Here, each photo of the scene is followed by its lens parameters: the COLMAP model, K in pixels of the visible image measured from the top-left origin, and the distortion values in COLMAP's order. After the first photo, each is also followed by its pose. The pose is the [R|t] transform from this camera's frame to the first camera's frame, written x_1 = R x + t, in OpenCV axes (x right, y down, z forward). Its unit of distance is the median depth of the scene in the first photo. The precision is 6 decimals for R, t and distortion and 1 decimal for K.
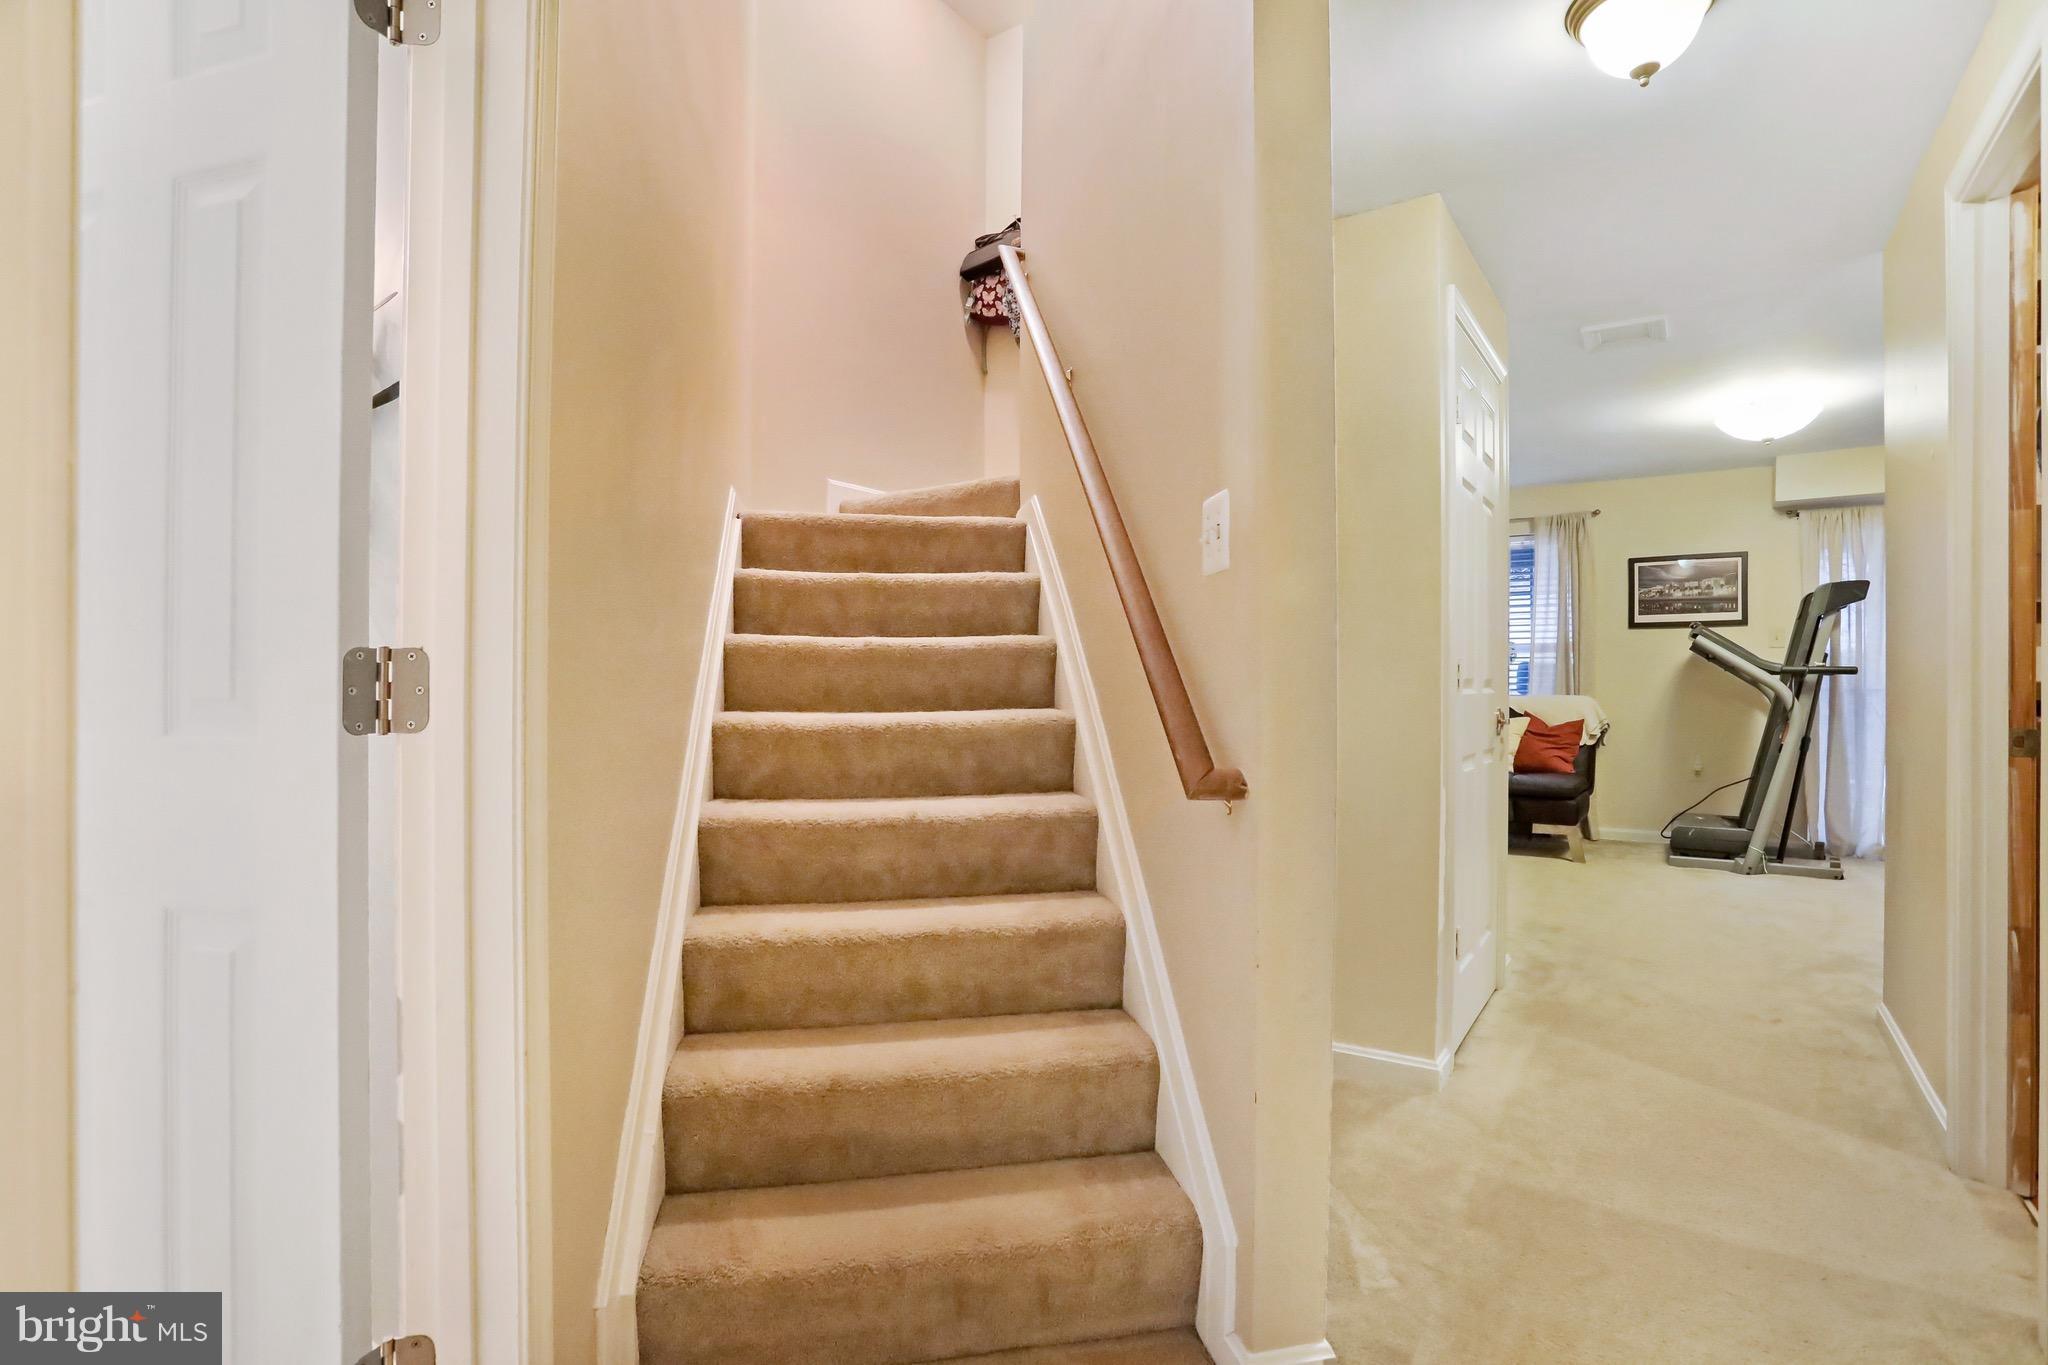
lens RADIAL K [[1018.0, 0, 997.6], [0, 1018.0, 684.7], [0, 0, 1]] dist [-0.058165, 0.032524]
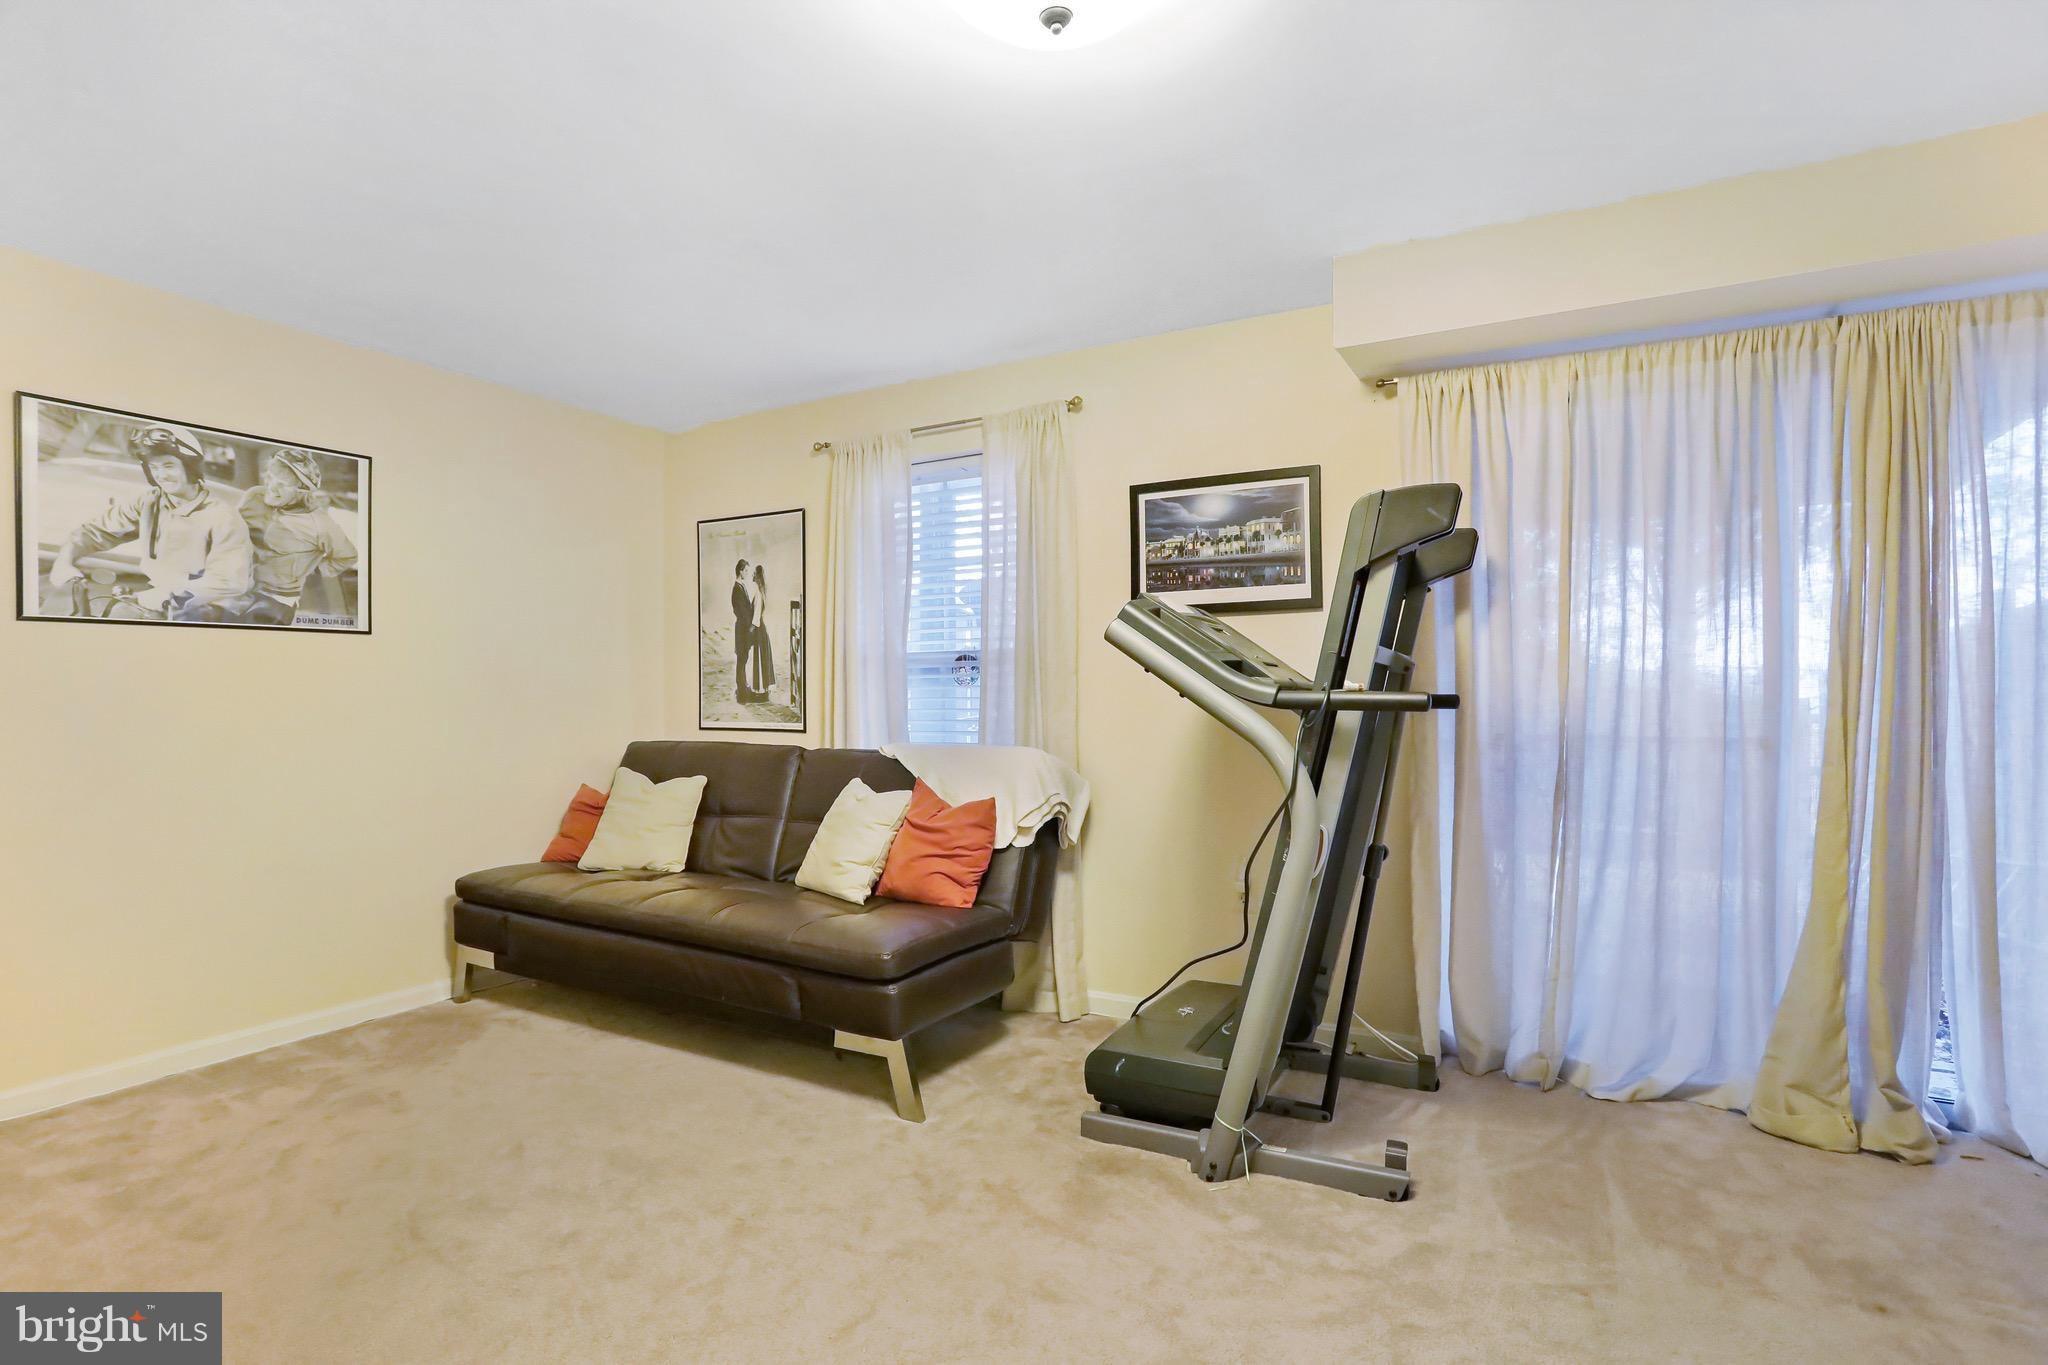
lens RADIAL K [[1018.0, 0, 997.6], [0, 1018.0, 684.7], [0, 0, 1]] dist [-0.058165, 0.032524]
pose [[0.996594, -0.003916, 0.082372, 0.536459], [0.005243, 0.999860, -0.015901, -0.013473], [-0.082298, 0.016278, 0.996475, 0.489417]]
